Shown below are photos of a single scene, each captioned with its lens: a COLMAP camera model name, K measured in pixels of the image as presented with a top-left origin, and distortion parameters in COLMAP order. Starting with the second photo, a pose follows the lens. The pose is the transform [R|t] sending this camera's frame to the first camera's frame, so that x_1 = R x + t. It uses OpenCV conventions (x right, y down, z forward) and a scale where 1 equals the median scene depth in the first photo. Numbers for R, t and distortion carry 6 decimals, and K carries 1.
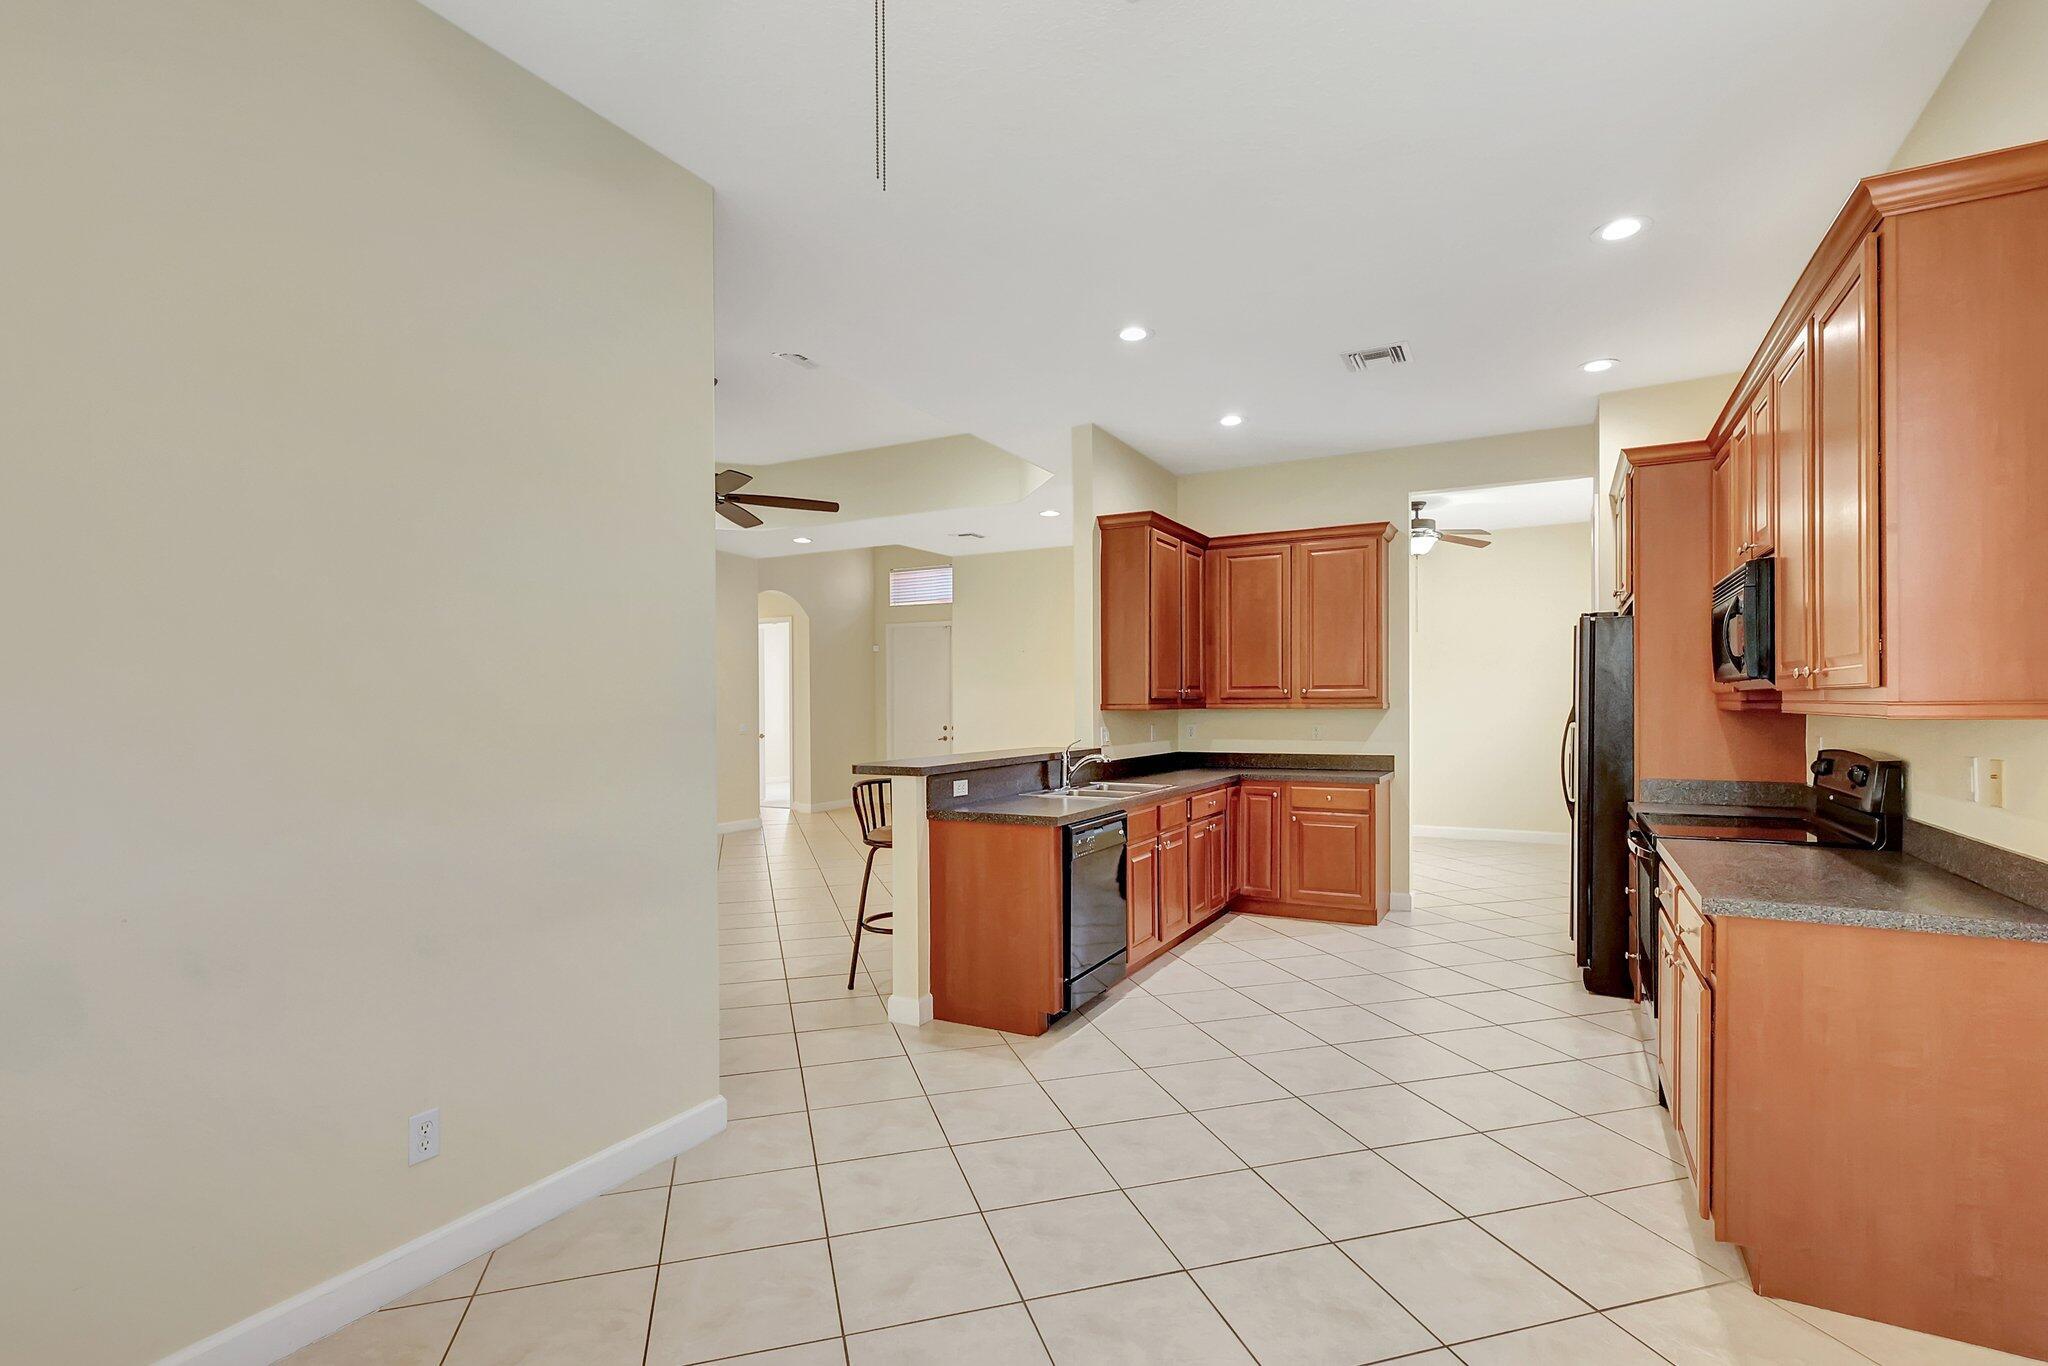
lens RADIAL K [[967.6, 0, 1015.1], [0, 967.6, 709.8], [0, 0, 1]] dist [-0.001883, 0.002953]
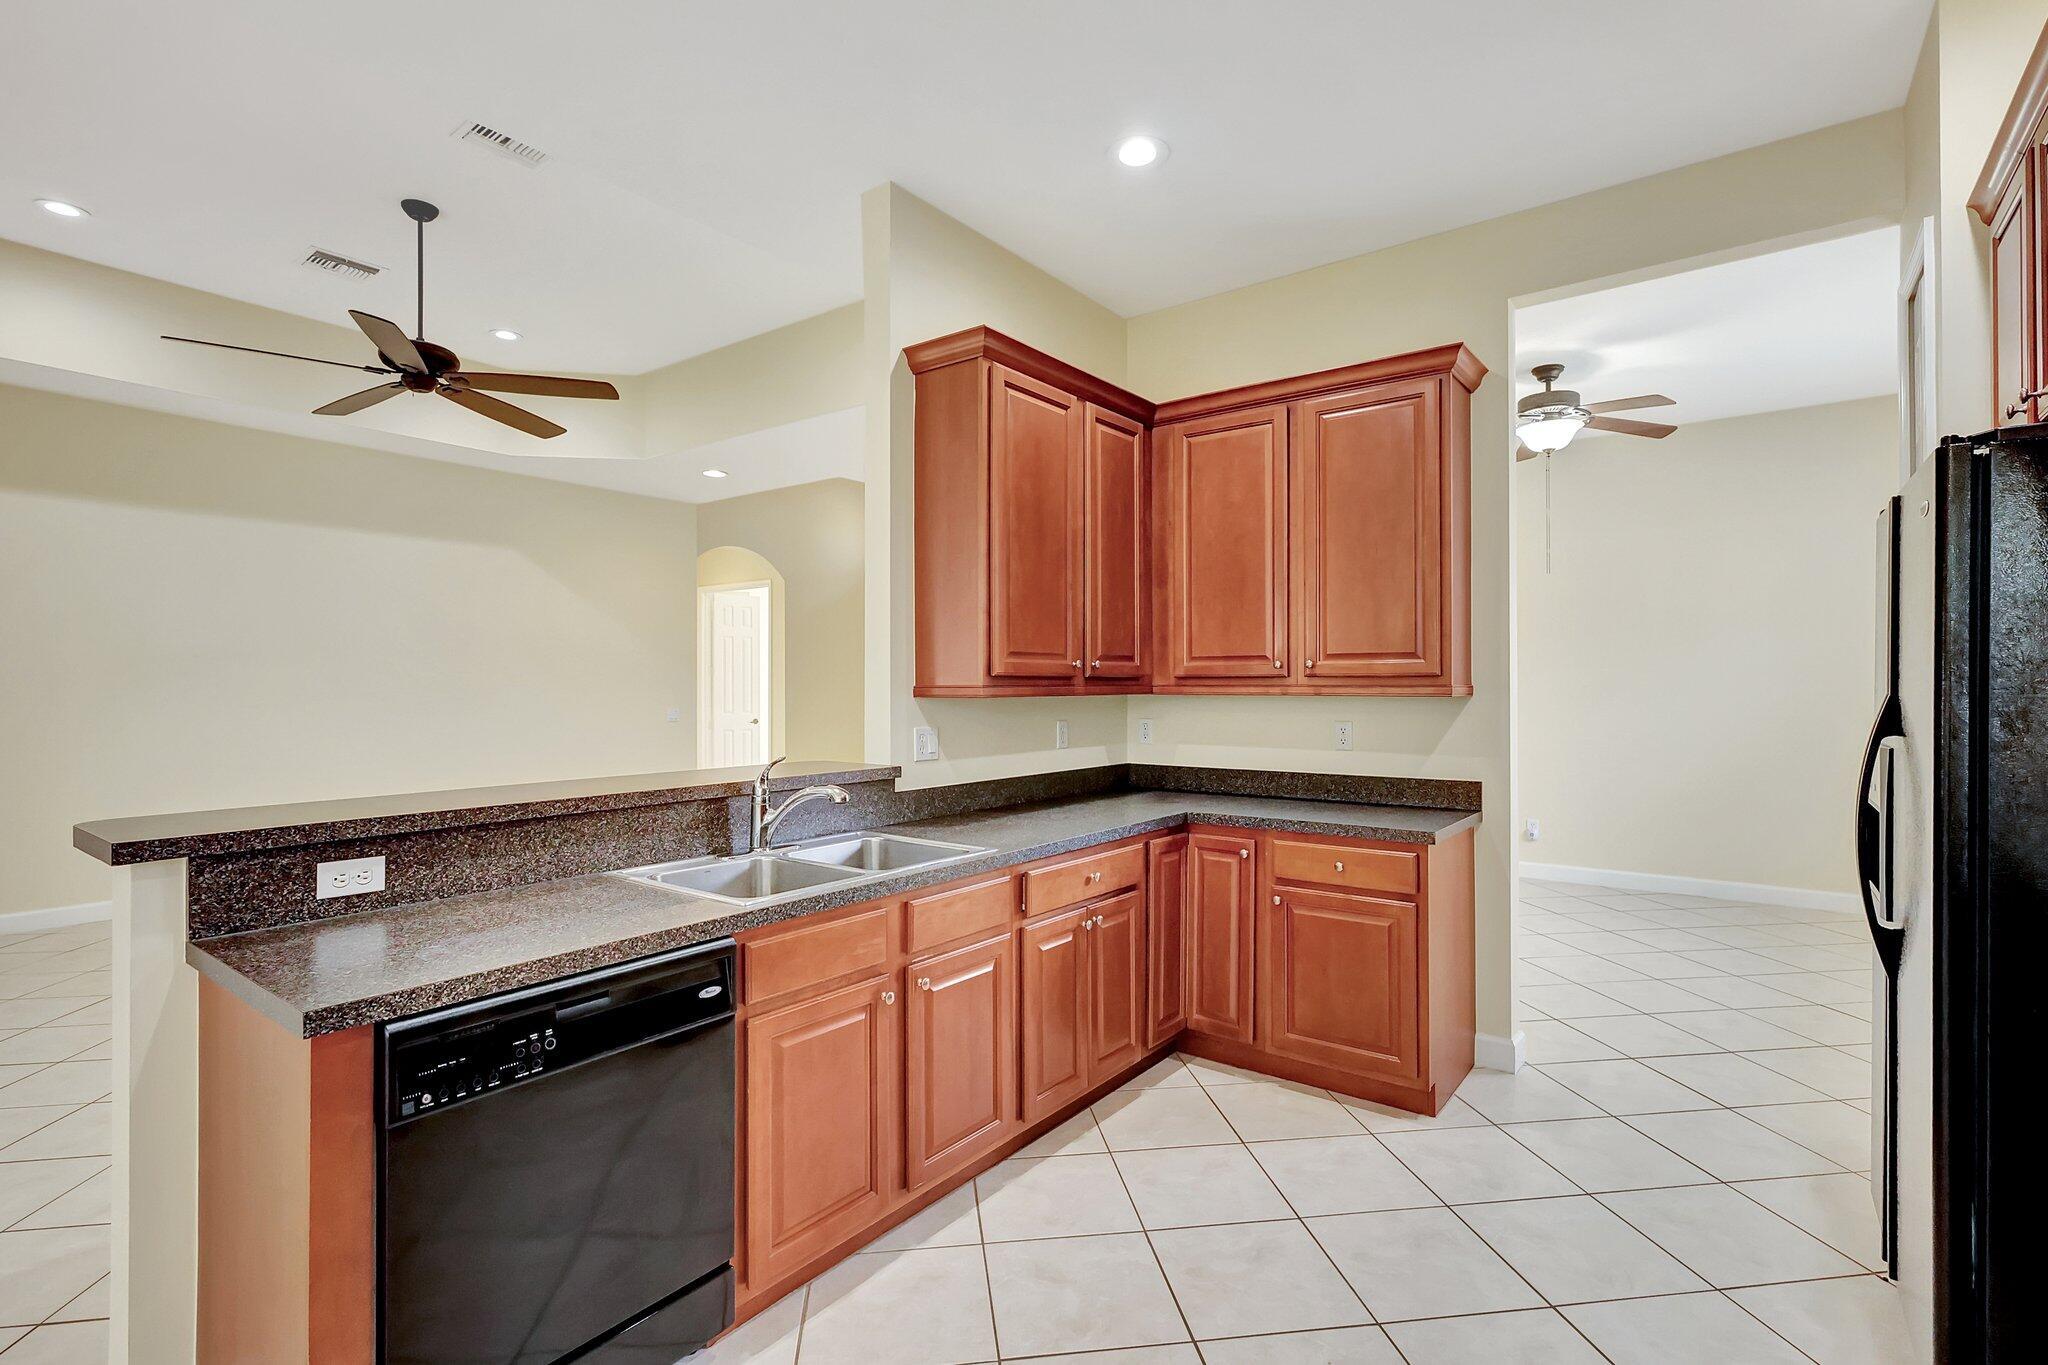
lens RADIAL K [[967.6, 0, 1016.7], [0, 967.6, 678.2], [0, 0, 1]] dist [-0.001883, 0.002953]
pose [[0.989151, 0.001805, -0.146893, 0.231942], [-0.003706, 0.999913, -0.012670, -0.003740], [0.146858, 0.013077, 0.989071, 0.460400]]
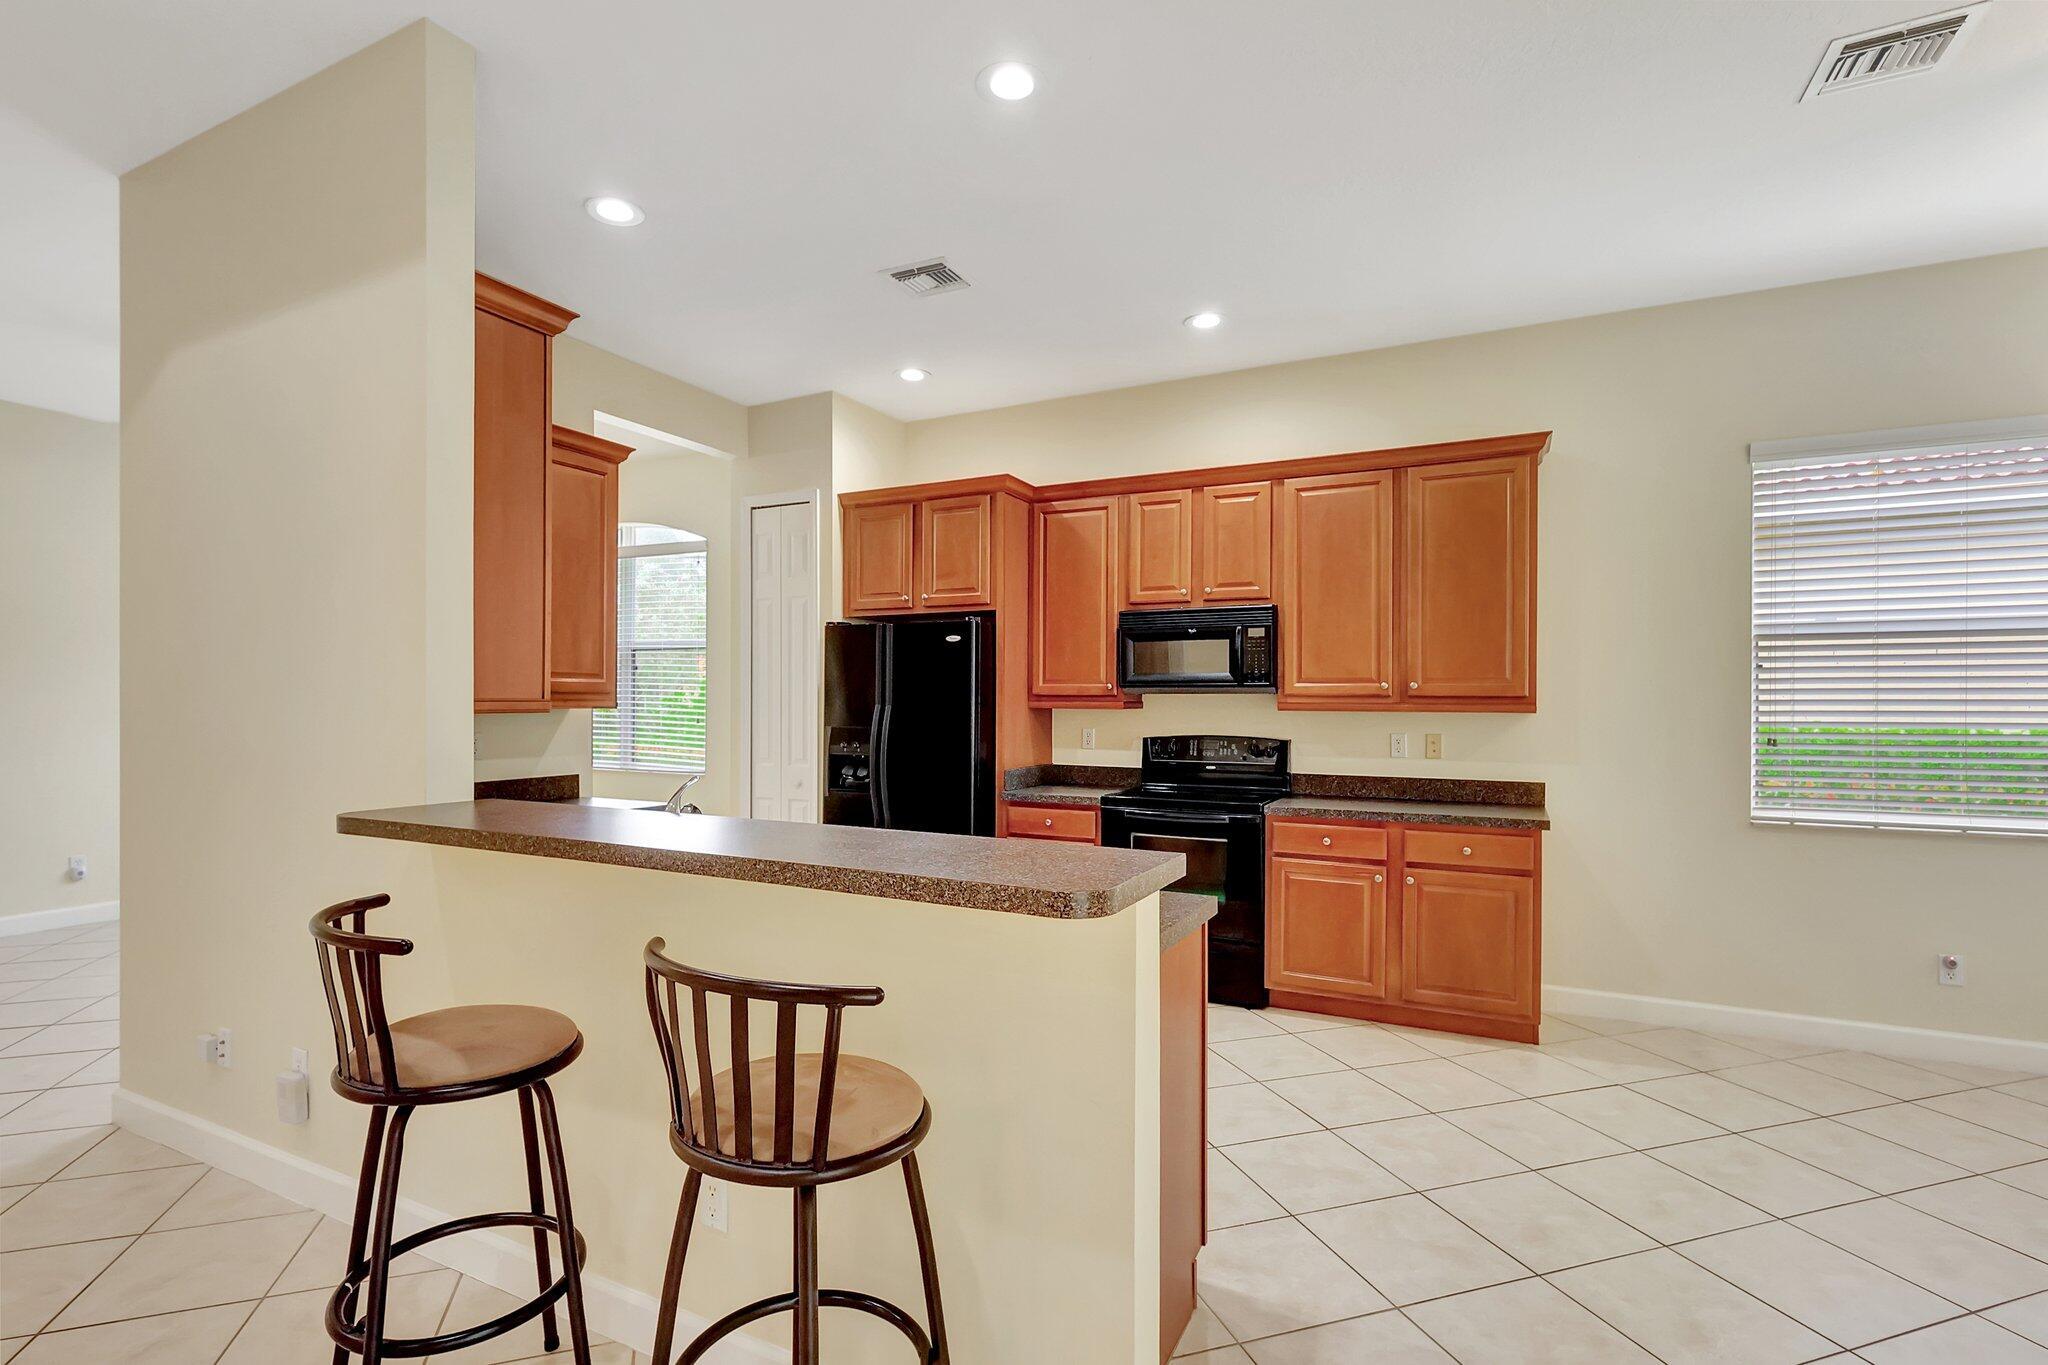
lens RADIAL K [[967.6, 0, 1001.5], [0, 967.6, 707.2], [0, 0, 1]] dist [-0.001883, 0.002953]
pose [[-0.034605, 0.000398, 0.999401, -0.362325], [0.002154, 0.999998, -0.000323, -0.001241], [-0.999399, 0.002141, -0.034605, 0.781806]]
